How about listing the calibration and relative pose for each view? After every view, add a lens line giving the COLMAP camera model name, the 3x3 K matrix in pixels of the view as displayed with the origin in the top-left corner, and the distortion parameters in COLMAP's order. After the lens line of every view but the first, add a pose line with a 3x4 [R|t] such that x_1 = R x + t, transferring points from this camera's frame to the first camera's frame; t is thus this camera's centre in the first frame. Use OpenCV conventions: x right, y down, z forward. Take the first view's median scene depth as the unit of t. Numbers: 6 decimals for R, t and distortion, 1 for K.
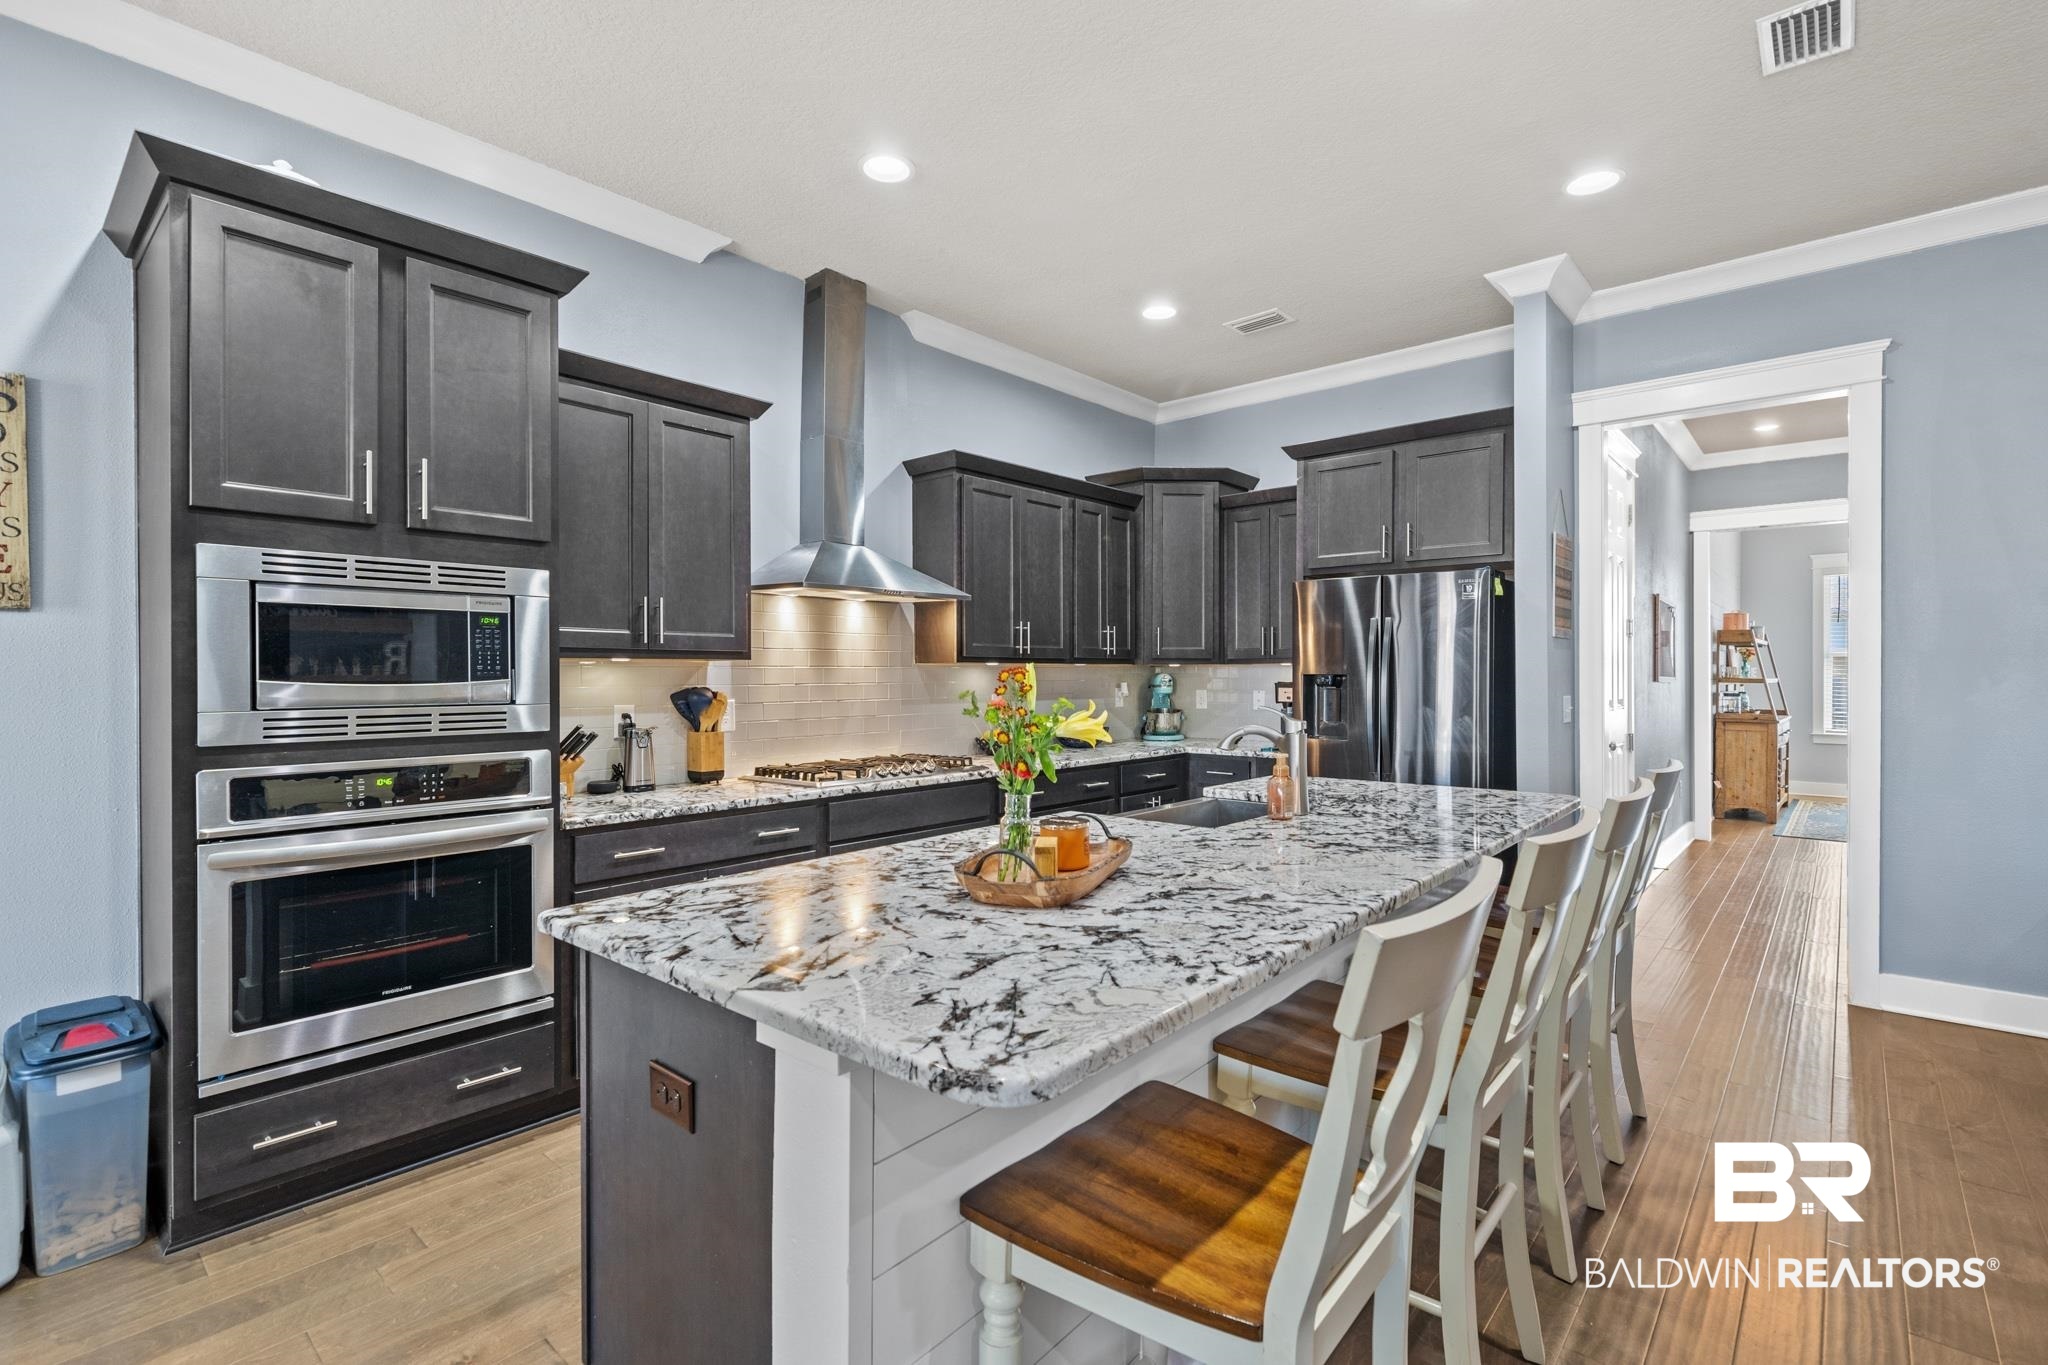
lens RADIAL K [[935.6, 0, 1024.0], [0, 935.6, 682.5], [0, 0, 1]] dist [-0.003501, -0.000411]
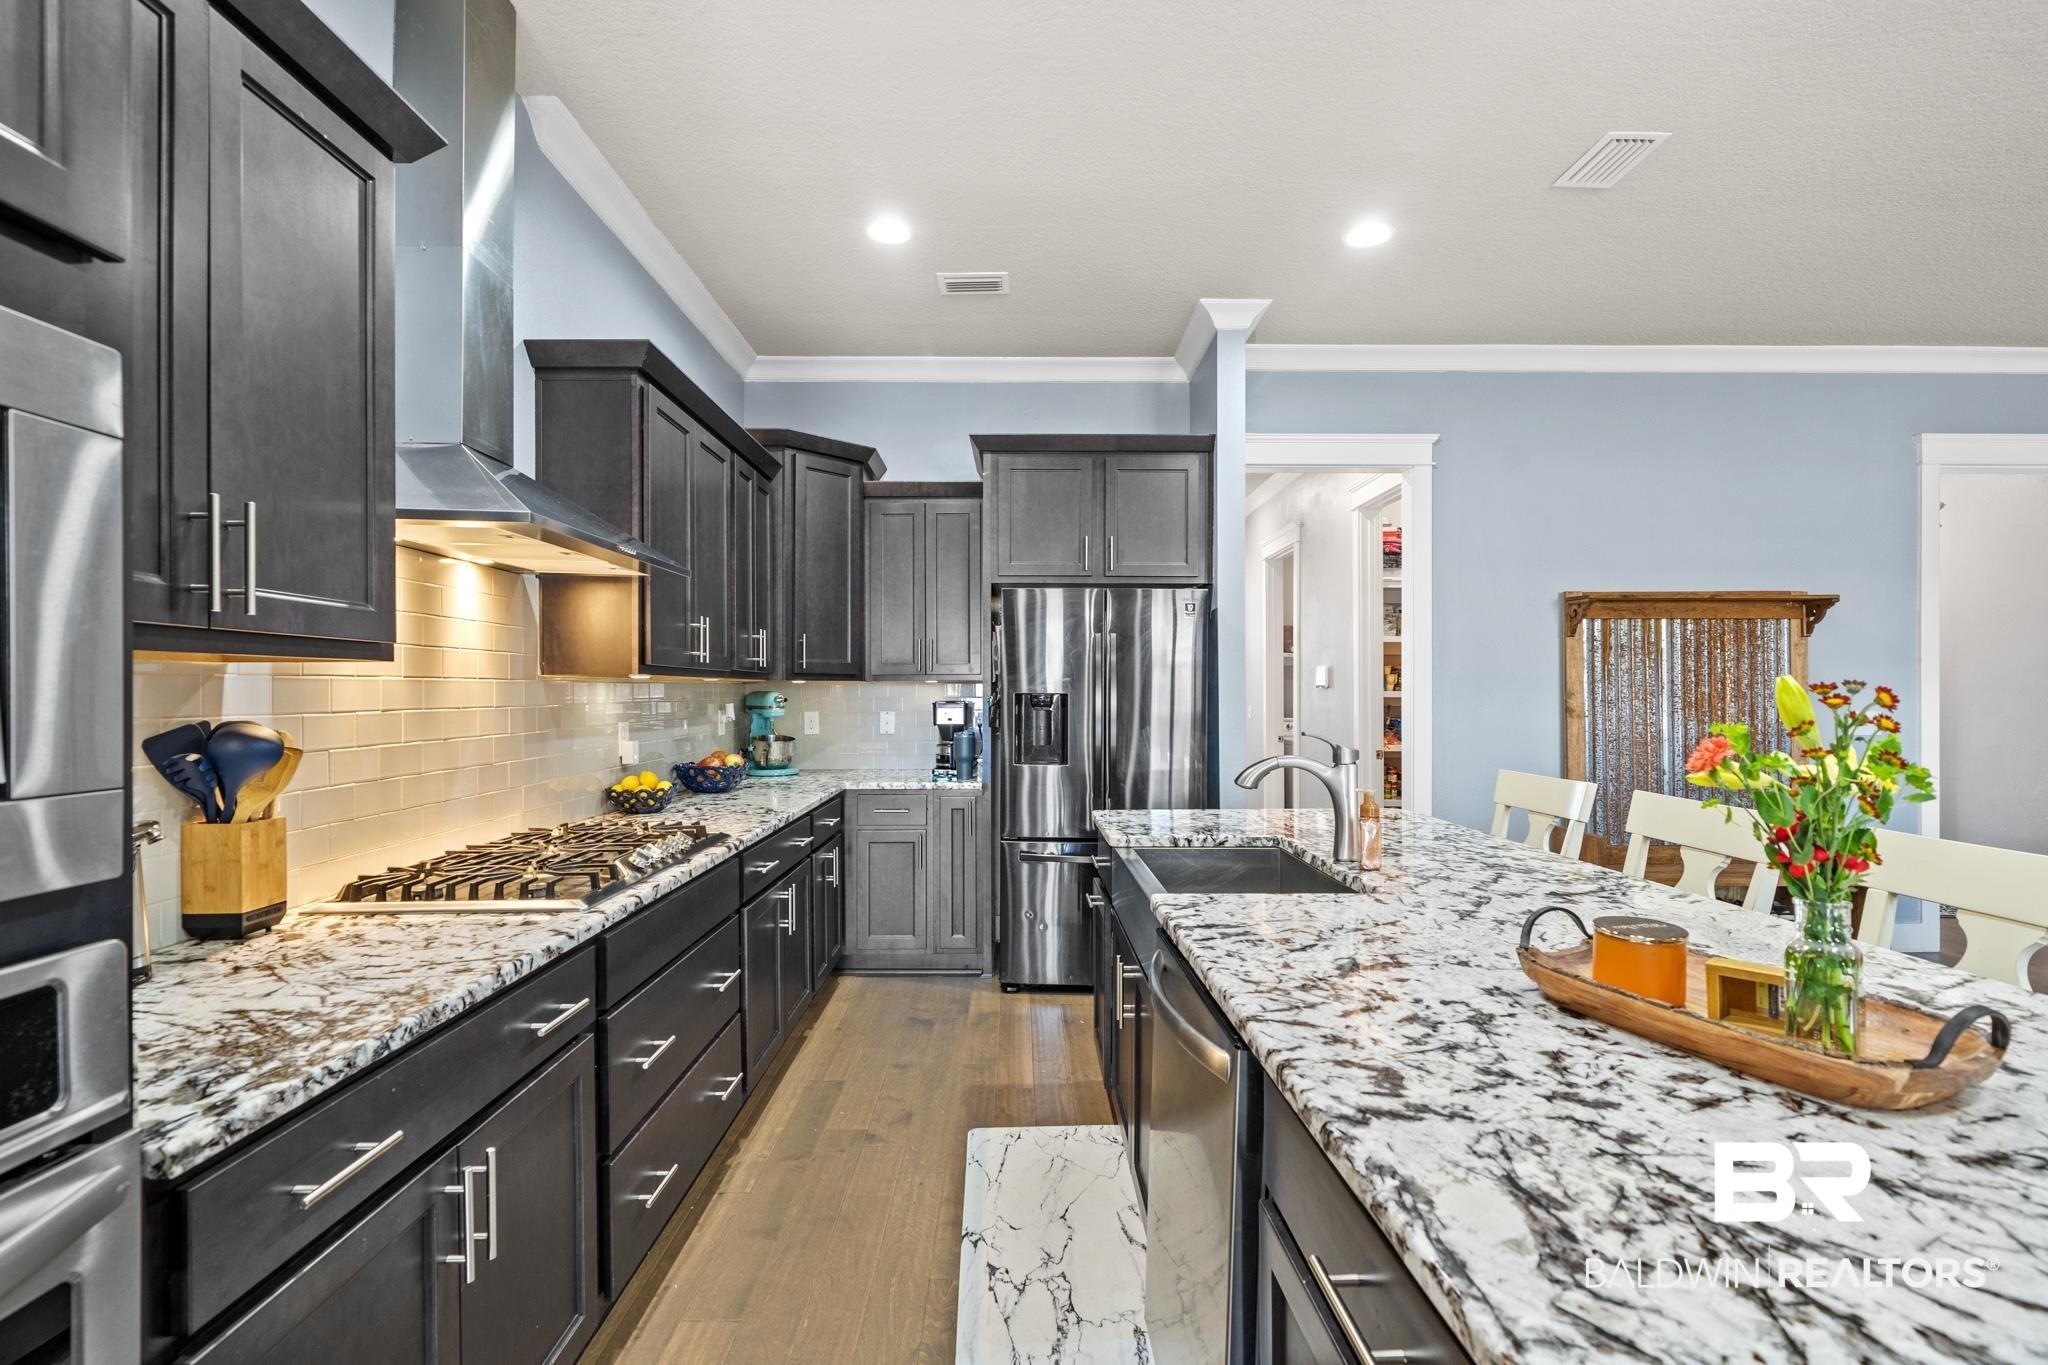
lens RADIAL K [[929.6, 0, 1023.1], [0, 929.6, 692.3], [0, 0, 1]] dist [0.000821, 0.000188]
pose [[0.746917, 0.000691, 0.664917, -0.335135], [0.005136, 0.999964, -0.006809, -0.003744], [-0.664898, 0.008501, 0.746886, 0.395063]]
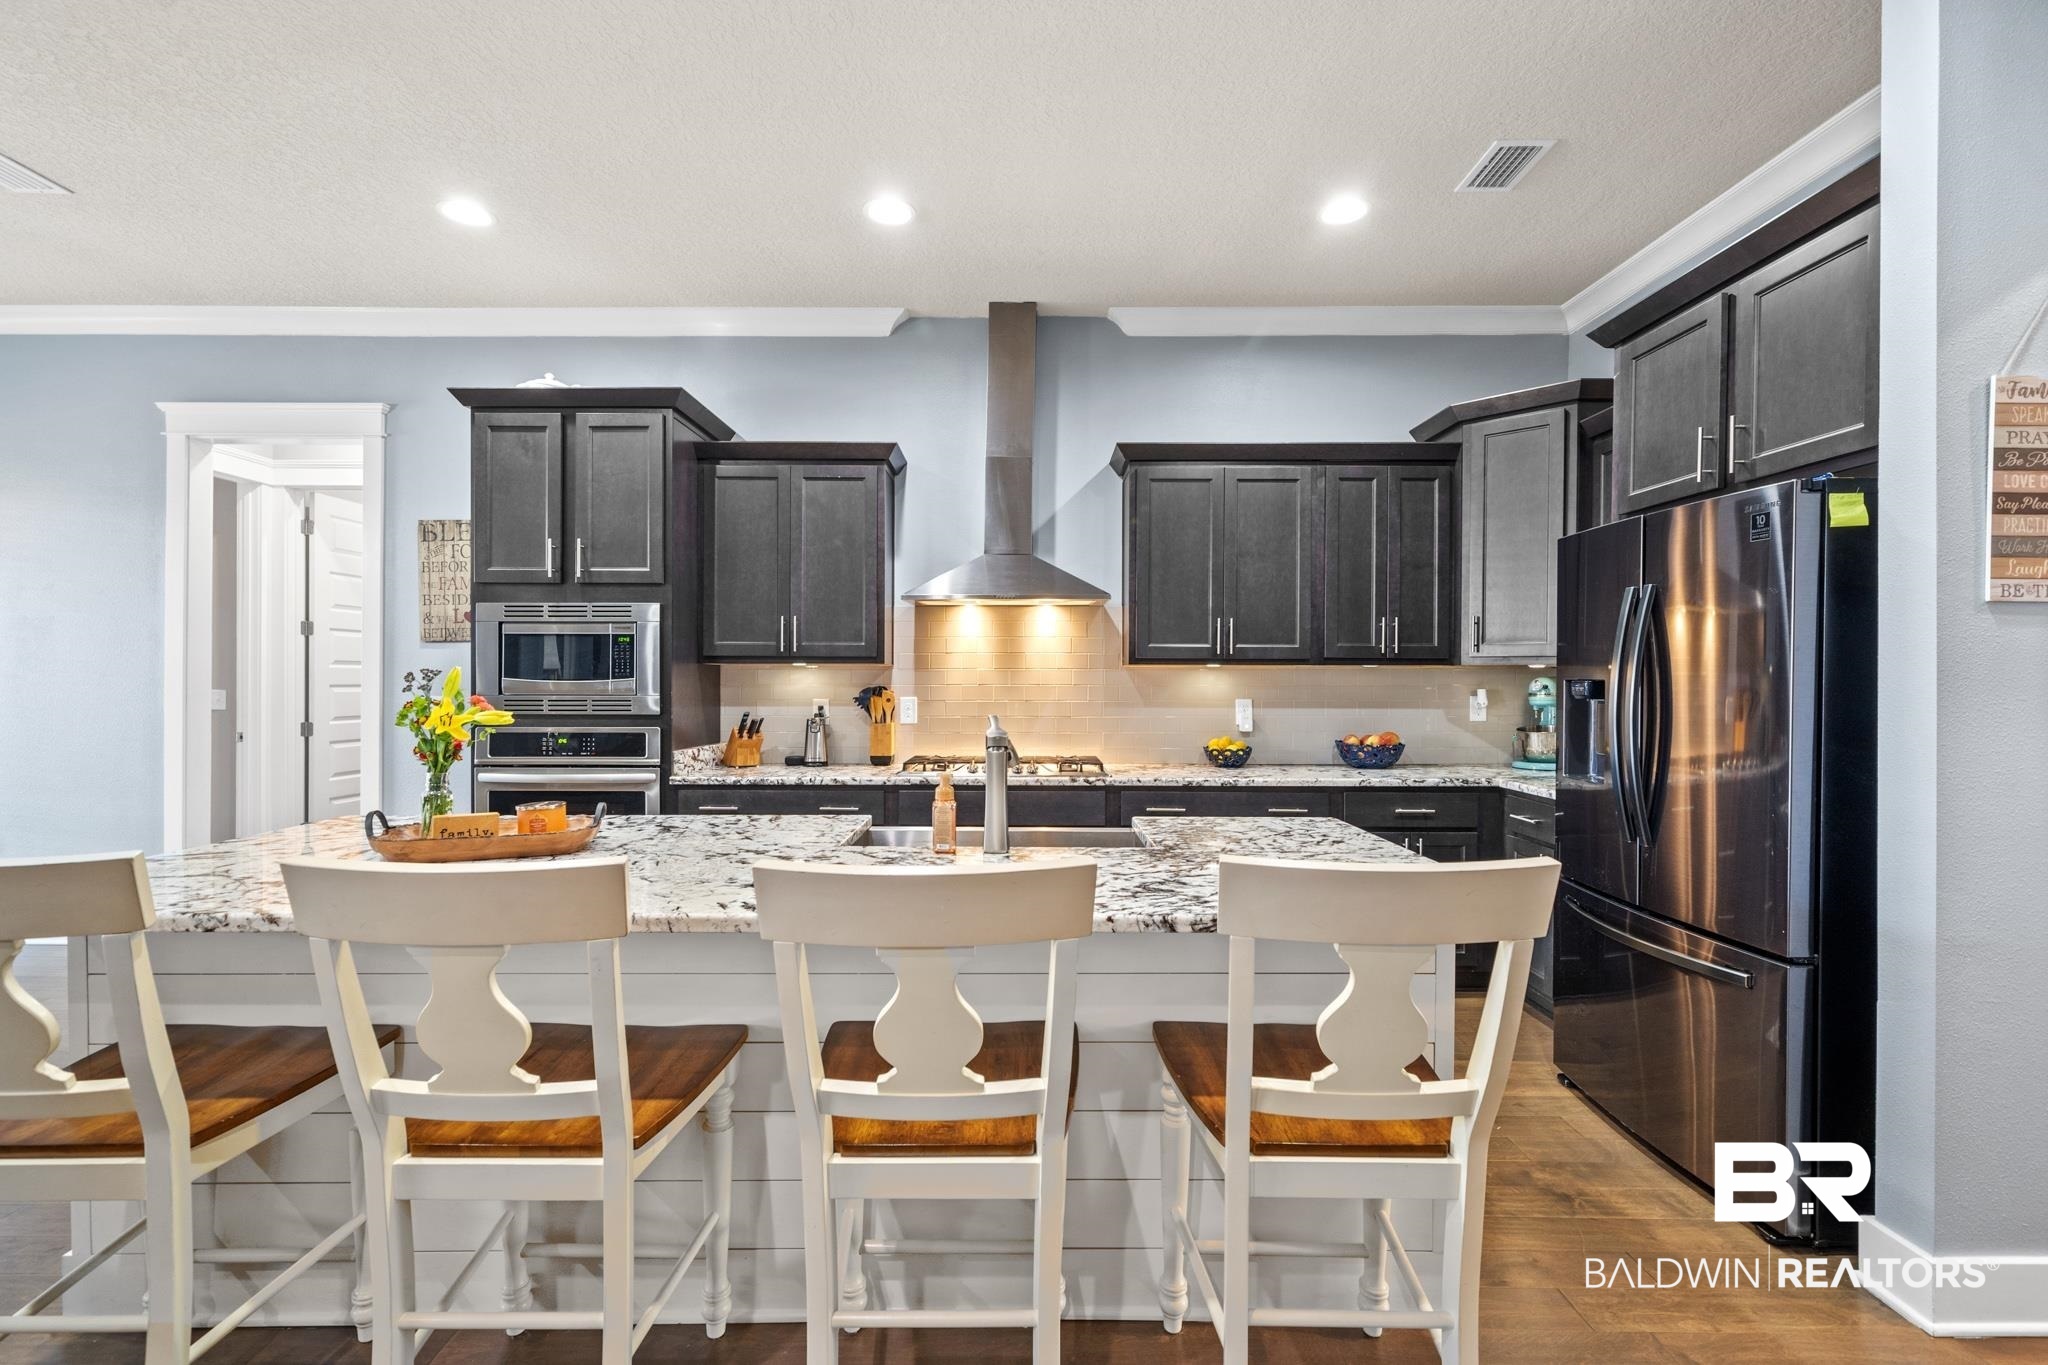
lens RADIAL K [[897.7, 0, 1024.0], [0, 897.7, 682.5], [0, 0, 1]] dist [-0.002065, -0.000542]
pose [[0.655405, 0.007783, -0.755238, 0.619806], [-0.009569, 0.999952, 0.002001, -0.004011], [0.755217, 0.005916, 0.655448, 0.356416]]
